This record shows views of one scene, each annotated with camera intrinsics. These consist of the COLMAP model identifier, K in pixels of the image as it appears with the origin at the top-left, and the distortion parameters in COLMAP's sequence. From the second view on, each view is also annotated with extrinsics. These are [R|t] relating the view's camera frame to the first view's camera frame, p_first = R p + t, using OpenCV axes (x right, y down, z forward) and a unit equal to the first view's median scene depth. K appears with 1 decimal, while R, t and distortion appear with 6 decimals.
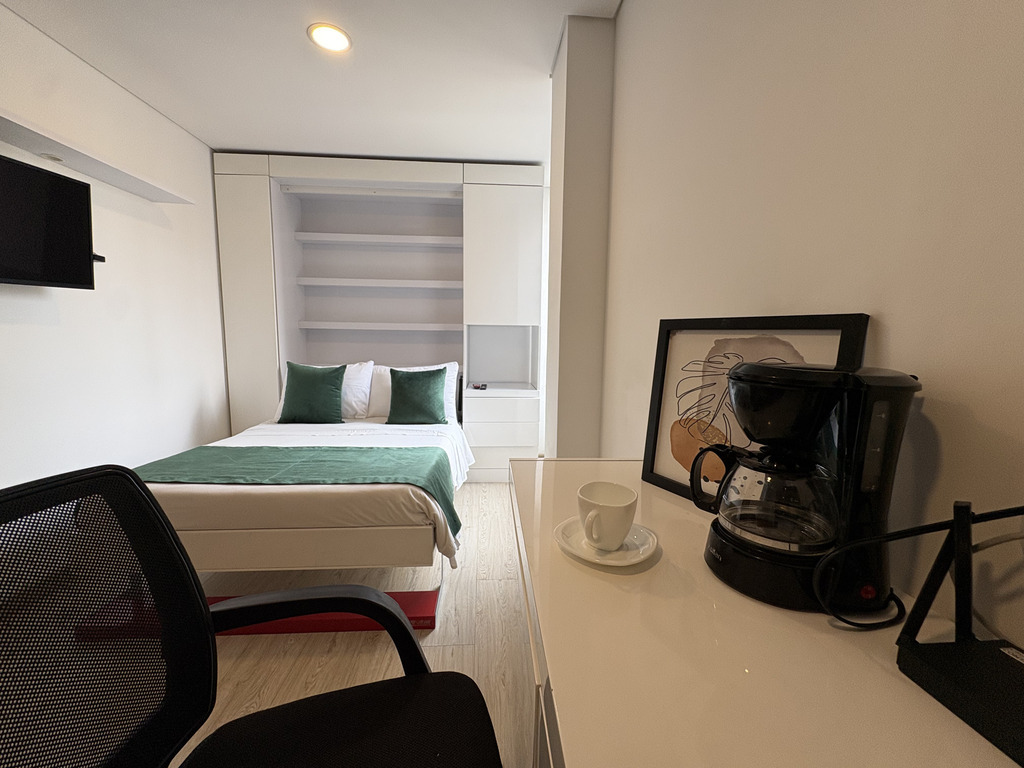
lens RADIAL K [[408.5, 0, 512.0], [0, 408.5, 384.0], [0, 0, 1]] dist [0.000991, 0.000165]
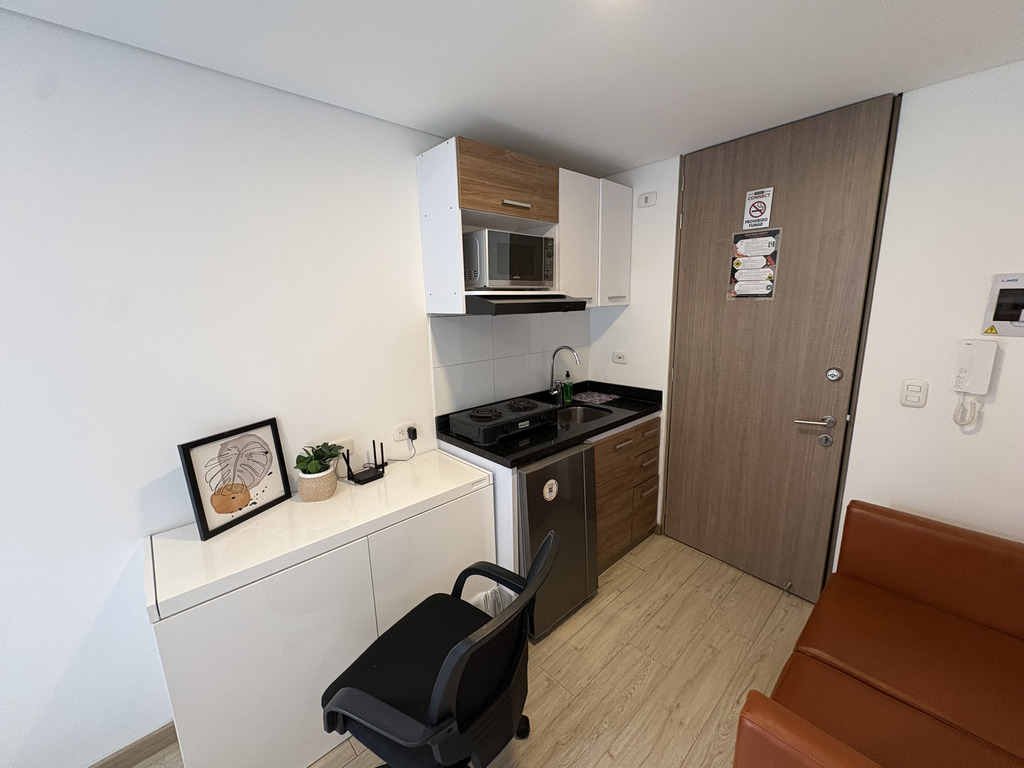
lens RADIAL K [[408.5, 0, 512.0], [0, 408.5, 384.0], [0, 0, 1]] dist [0.000991, 0.000165]
pose [[-0.631300, -0.150870, 0.760722, -0.658087], [0.105459, 0.955084, 0.276934, -0.281070], [-0.768335, 0.255054, -0.587034, 0.365032]]
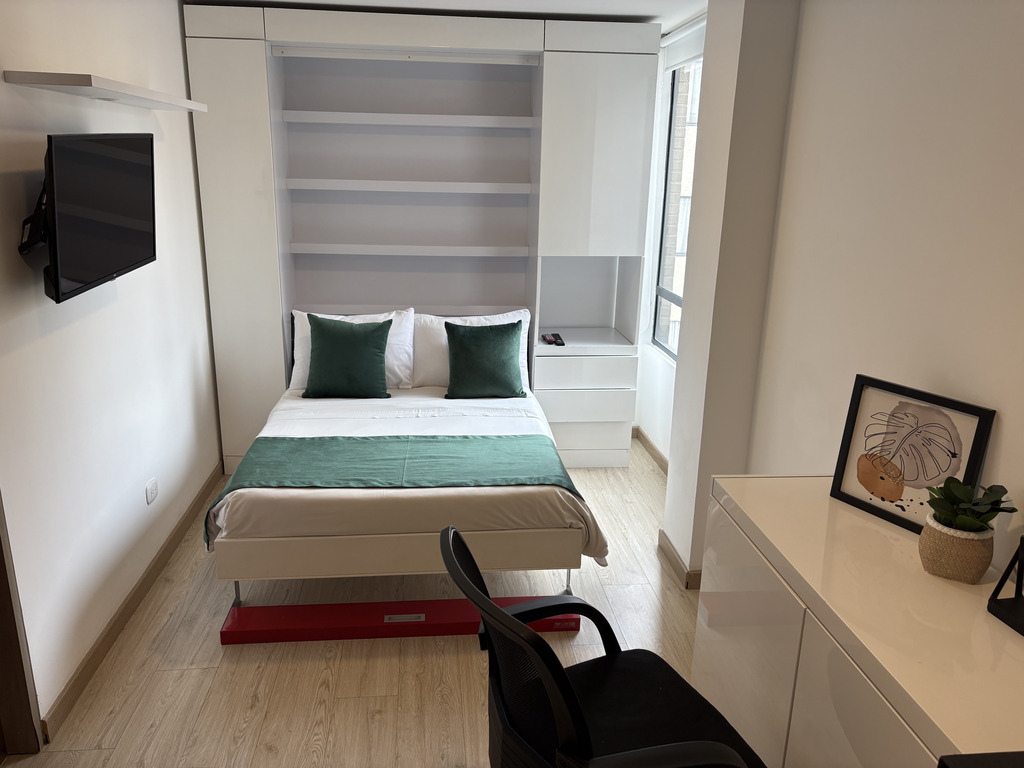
lens RADIAL K [[760.1, 0, 512.0], [0, 760.1, 384.0], [0, 0, 1]] dist [0.139288, -0.202440]
pose [[0.999176, -0.003526, 0.040431, -0.324793], [-0.003062, 0.986831, 0.161727, -0.210153], [-0.040469, -0.161718, 0.986007, -0.540849]]
